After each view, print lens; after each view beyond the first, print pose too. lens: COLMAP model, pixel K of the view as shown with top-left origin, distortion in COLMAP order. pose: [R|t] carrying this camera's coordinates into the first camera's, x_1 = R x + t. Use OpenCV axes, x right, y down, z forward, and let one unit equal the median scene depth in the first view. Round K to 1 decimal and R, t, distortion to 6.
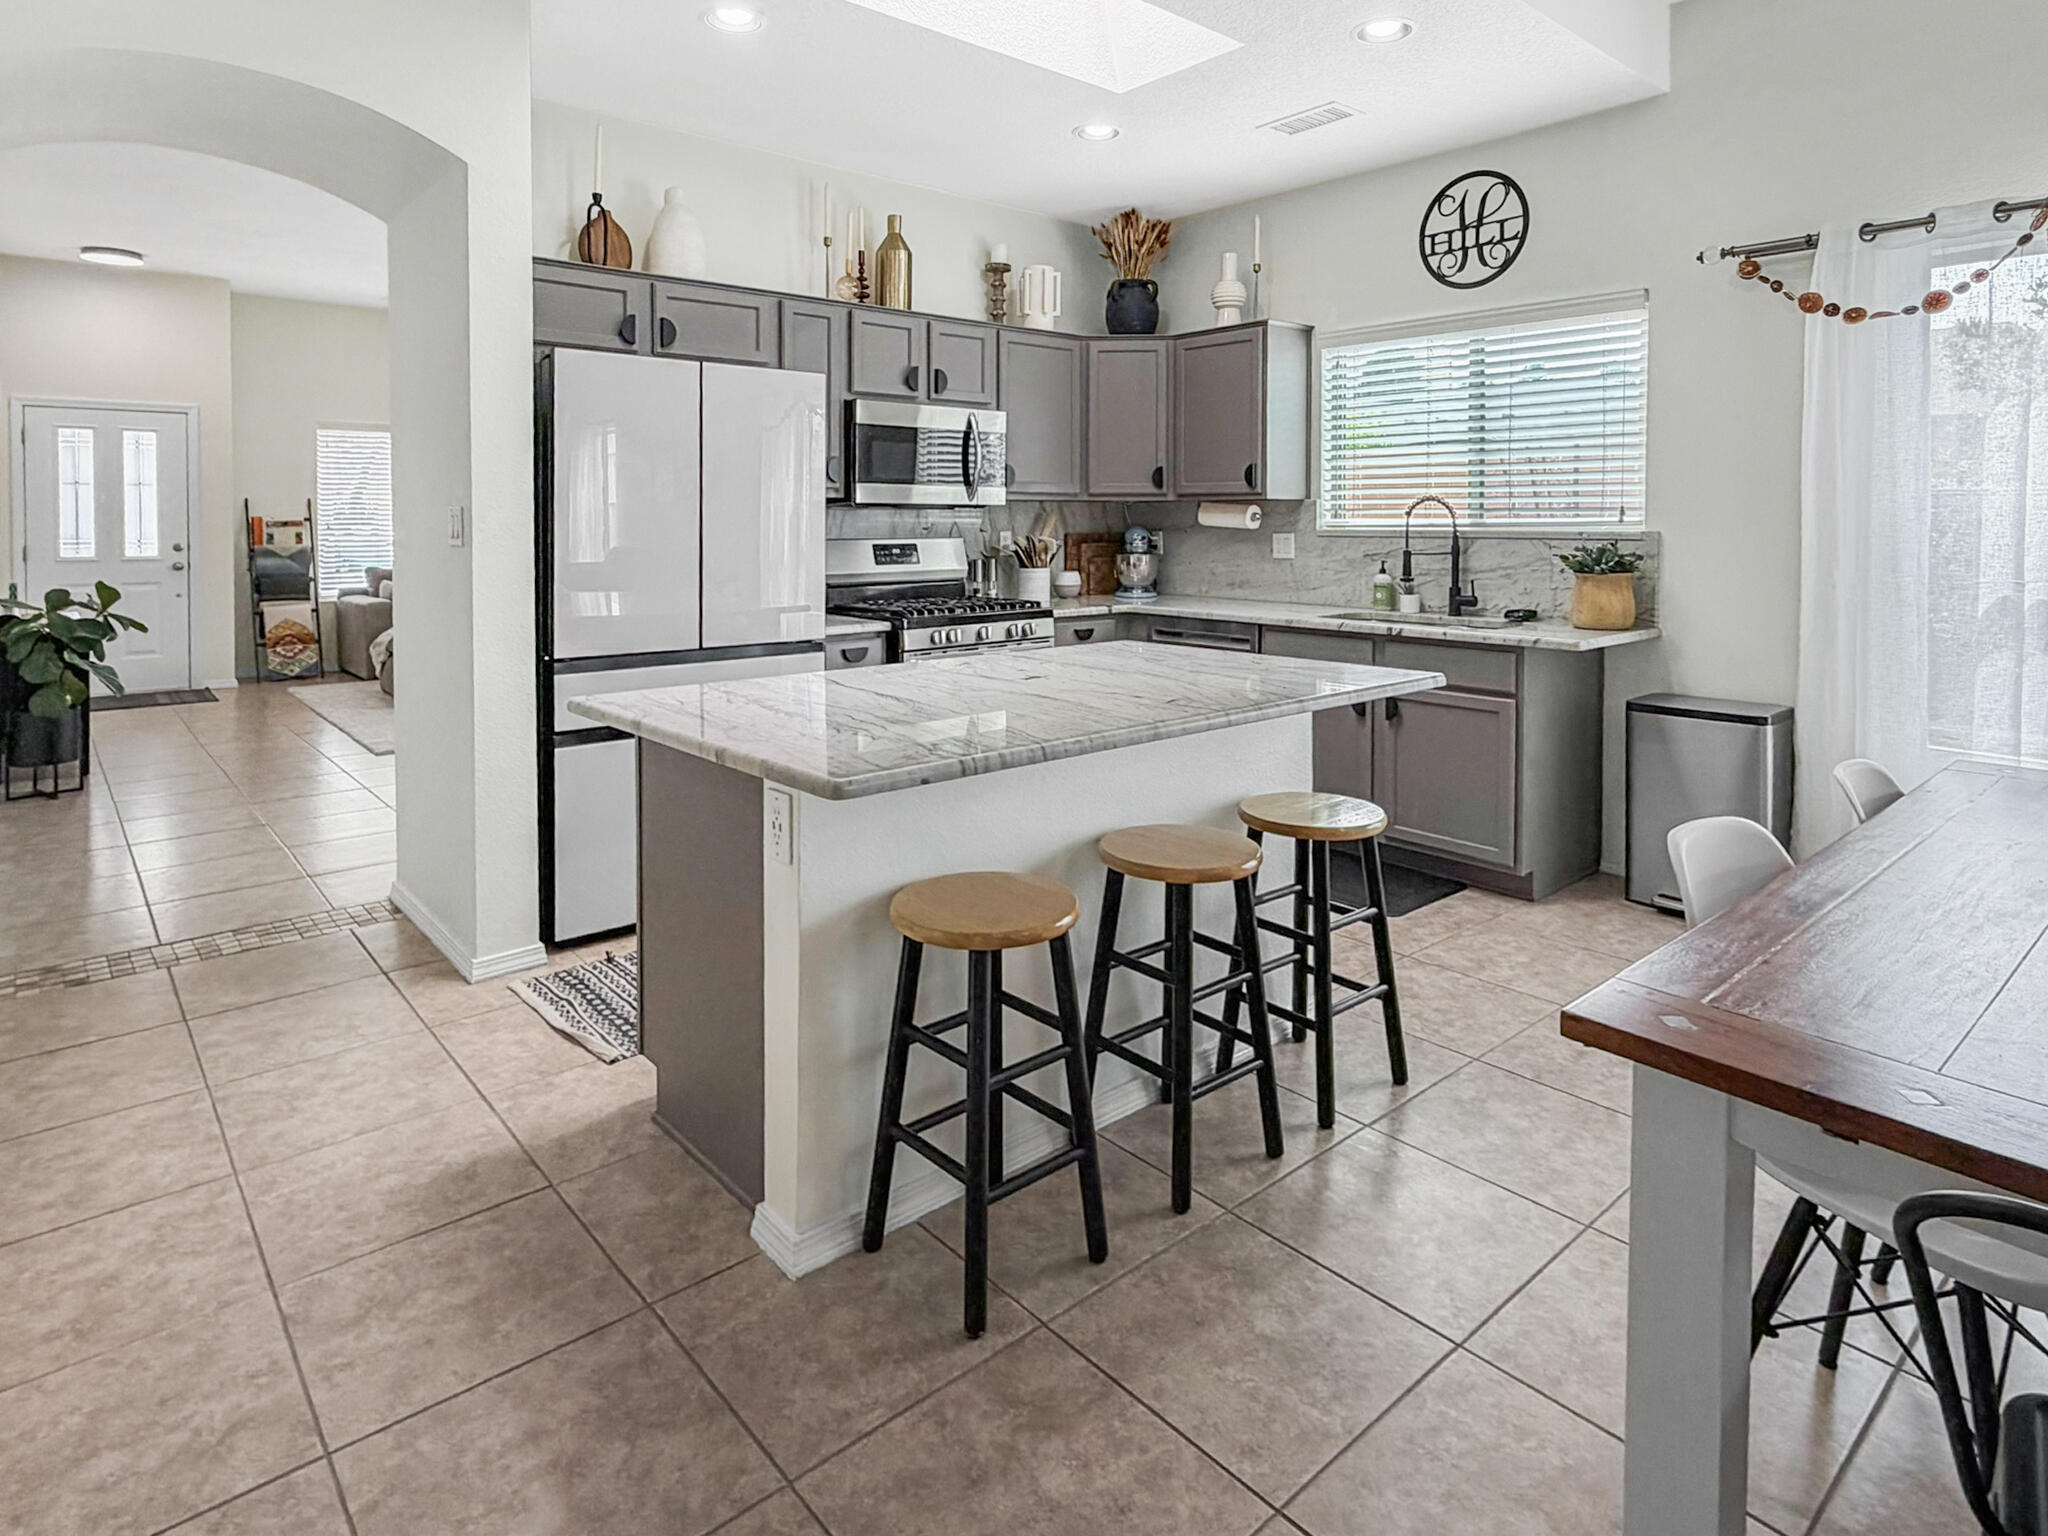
lens RADIAL K [[1151.1, 0, 1018.1], [0, 1151.1, 543.4], [0, 0, 1]] dist [0.000803, -0.000755]
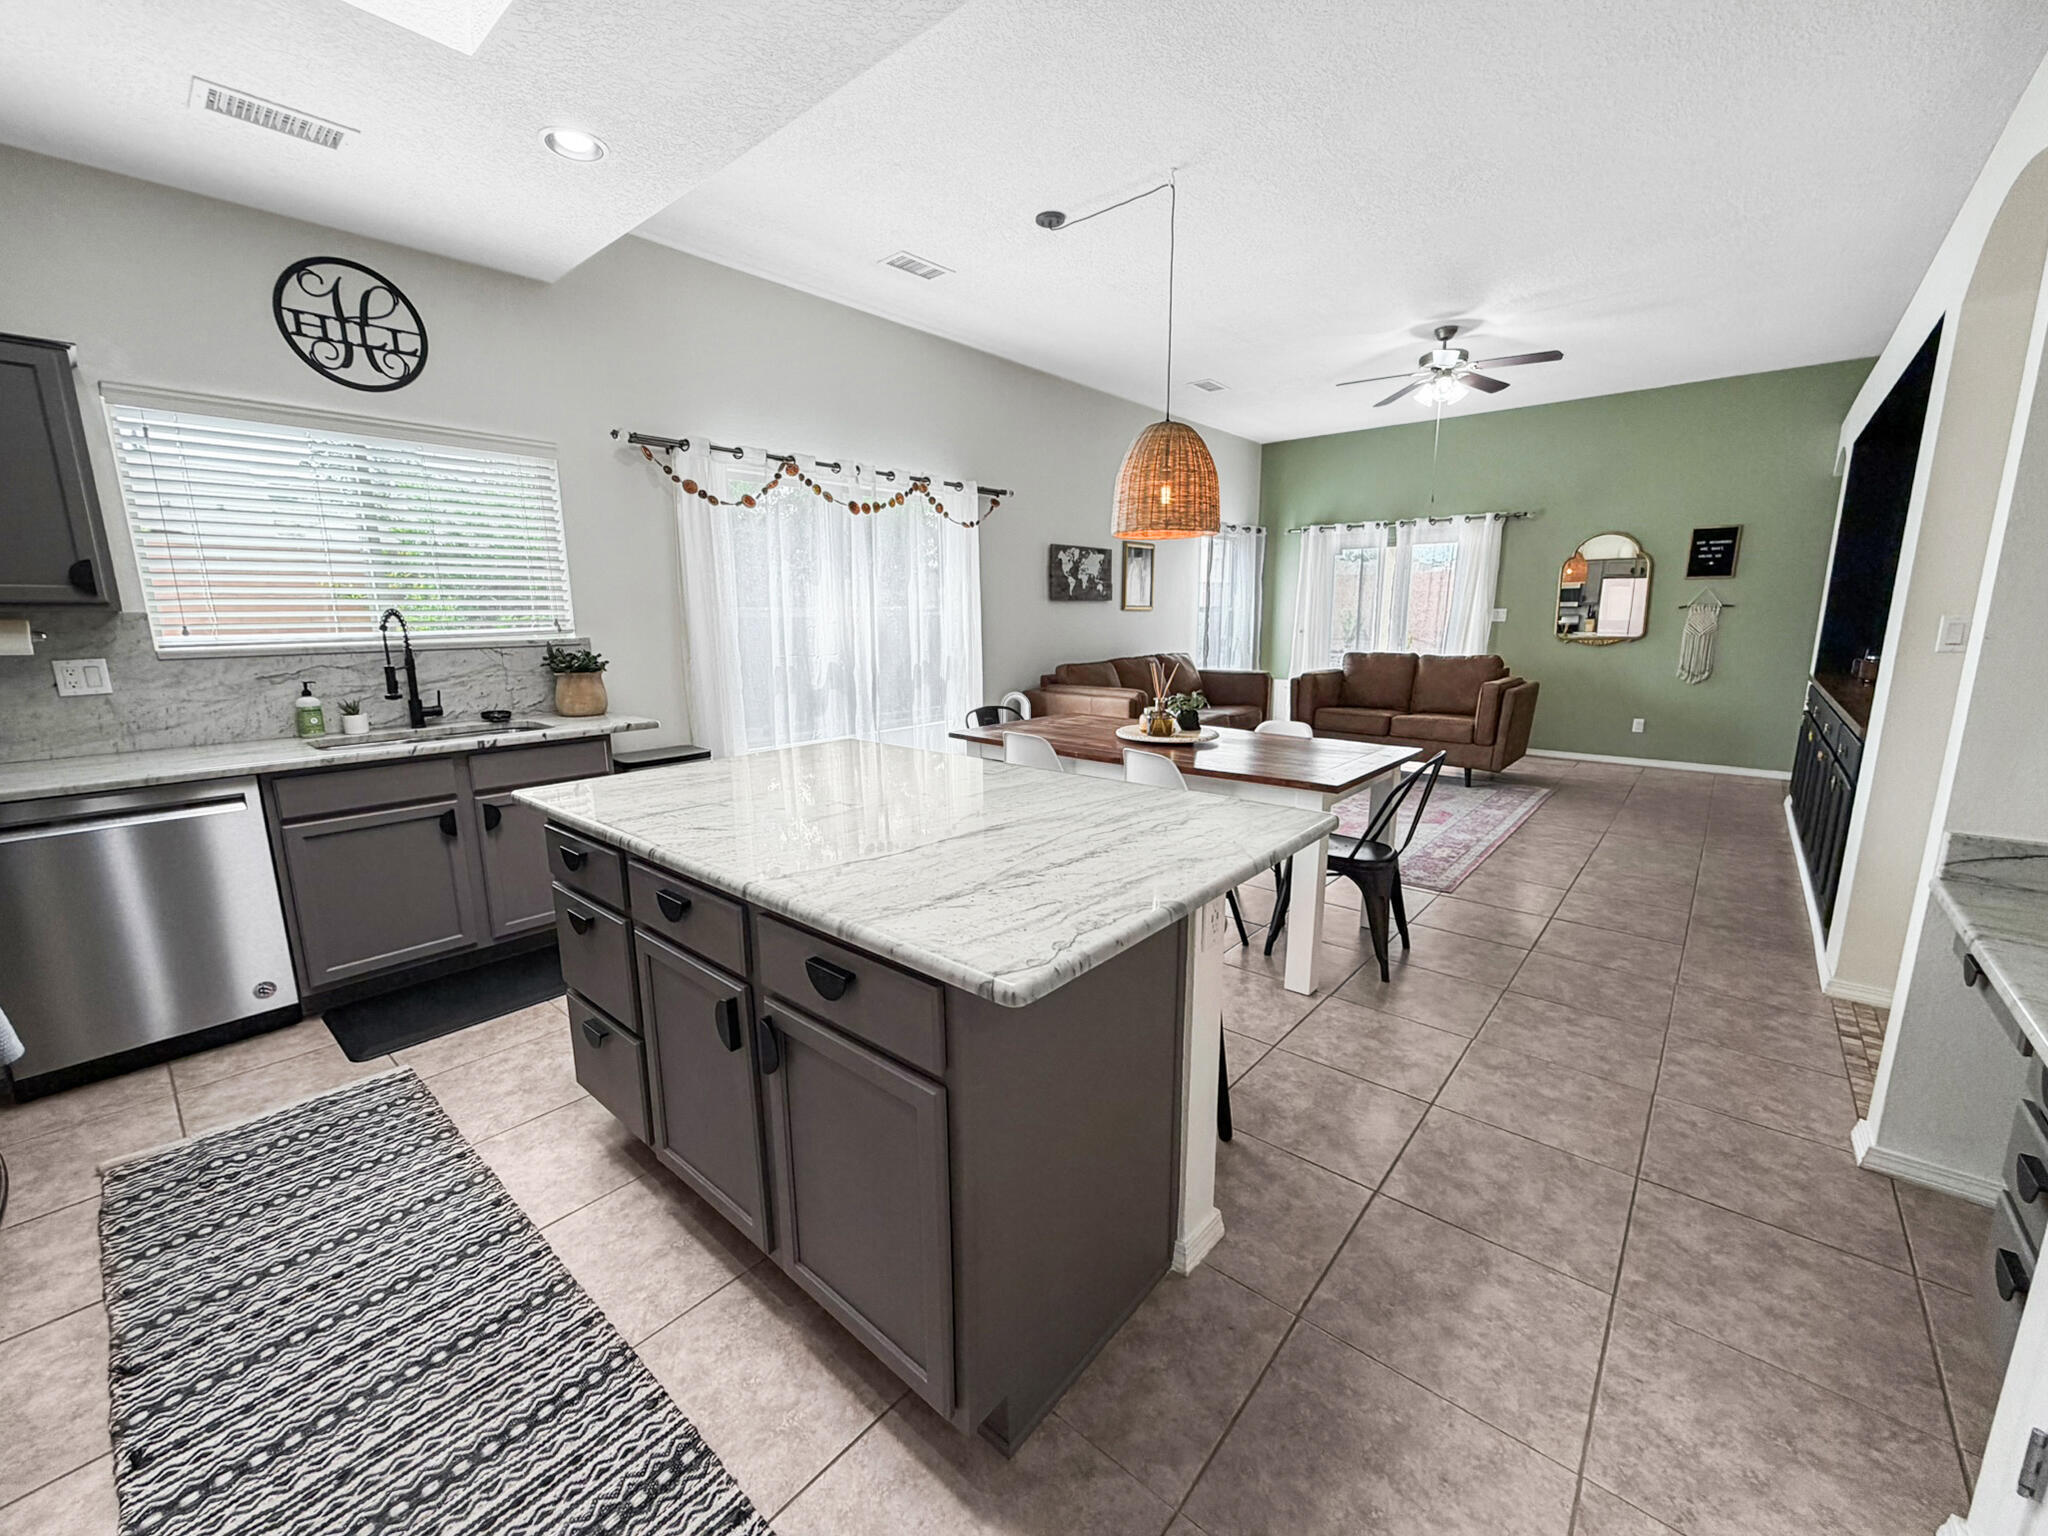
lens RADIAL K [[819.3, 0, 1023.4], [0, 819.3, 767.3], [0, 0, 1]] dist [-0.002179, -0.000534]
pose [[-0.143258, -0.182947, 0.972629, -0.205340], [0.031463, 0.981428, 0.189236, -0.011806], [-0.989185, 0.057711, -0.134842, 0.281110]]
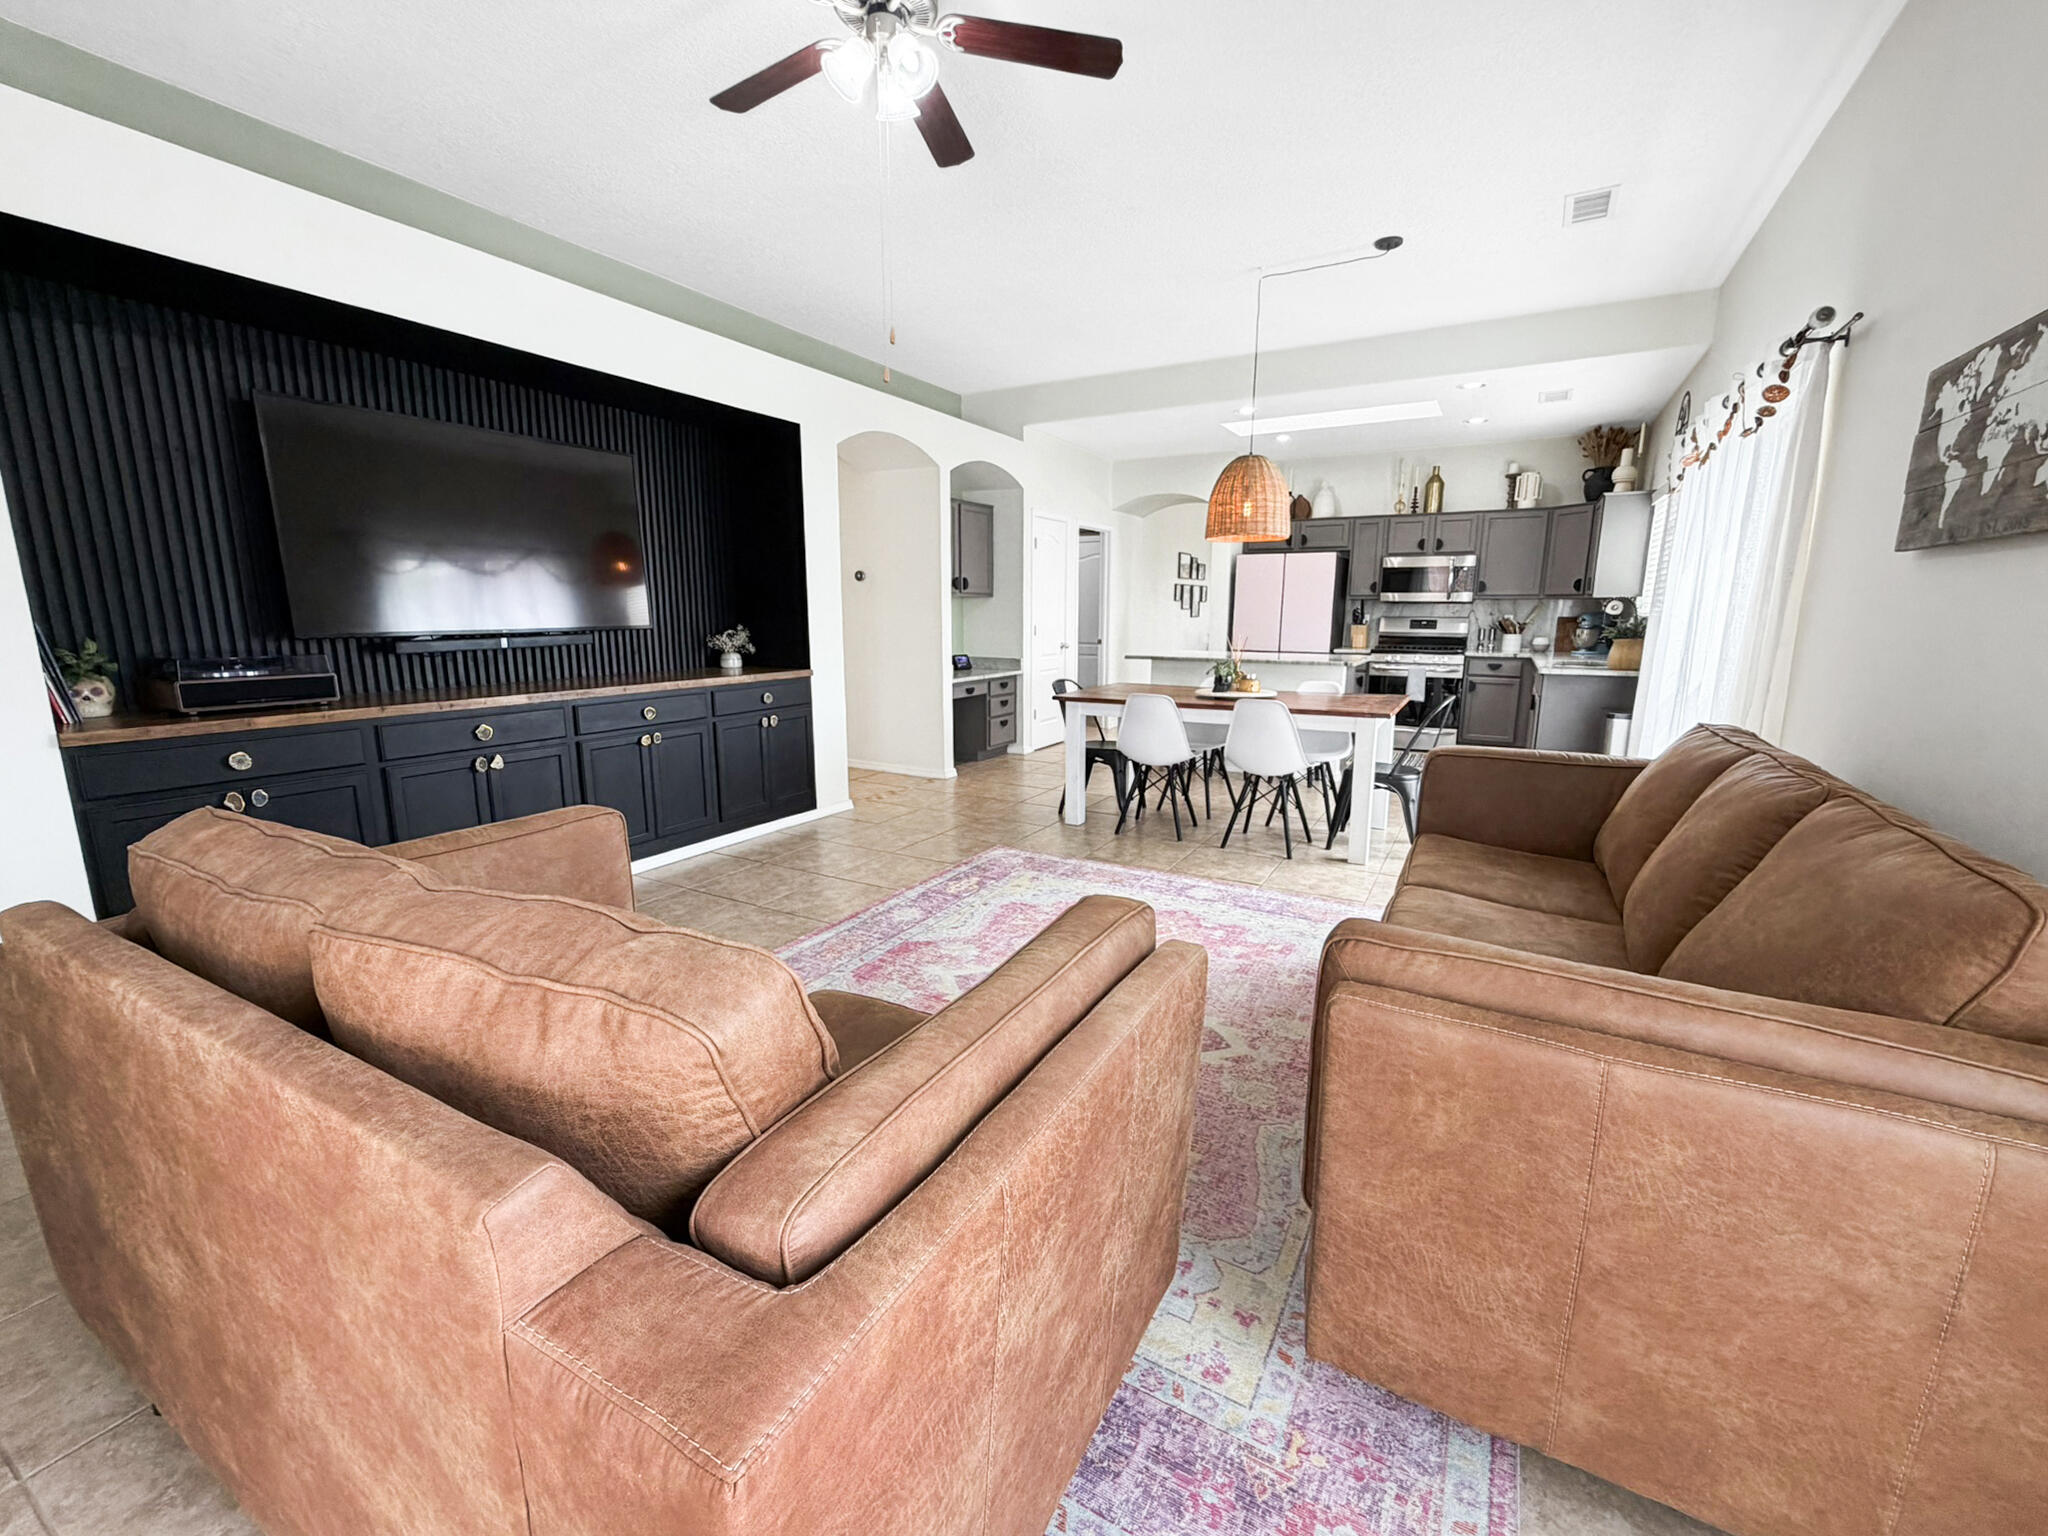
lens RADIAL K [[819.3, 0, 1022.8], [0, 819.3, 761.8], [0, 0, 1]] dist [-0.002179, -0.000534]
pose [[0.338340, 0.174347, -0.924732, 0.634837], [-0.022122, 0.983889, 0.177406, 0.003894], [0.940764, -0.039567, 0.336746, -0.151656]]
